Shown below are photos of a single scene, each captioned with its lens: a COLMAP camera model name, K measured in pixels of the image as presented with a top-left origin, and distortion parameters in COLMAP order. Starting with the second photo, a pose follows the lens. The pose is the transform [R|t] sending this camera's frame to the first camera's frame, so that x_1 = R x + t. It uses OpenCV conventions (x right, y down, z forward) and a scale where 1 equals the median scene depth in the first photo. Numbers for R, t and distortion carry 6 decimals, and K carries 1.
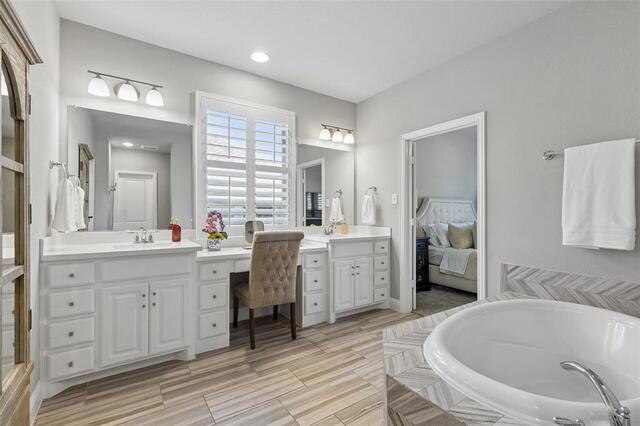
lens RADIAL K [[288.6, 0, 316.2], [0, 288.6, 214.0], [0, 0, 1]] dist [0.003866, -0.000157]
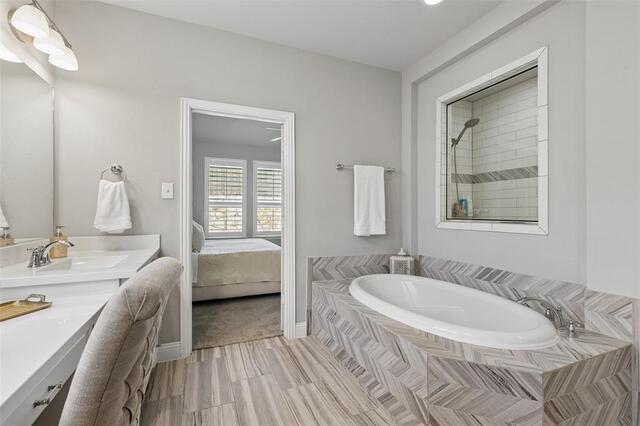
lens RADIAL K [[288.6, 0, 319.1], [0, 288.6, 210.1], [0, 0, 1]] dist [0.003866, -0.000157]
pose [[0.183900, 0.001313, 0.982944, -0.461236], [0.001092, 0.999998, -0.001540, -0.010180], [-0.982944, 0.001356, 0.183898, 0.809599]]
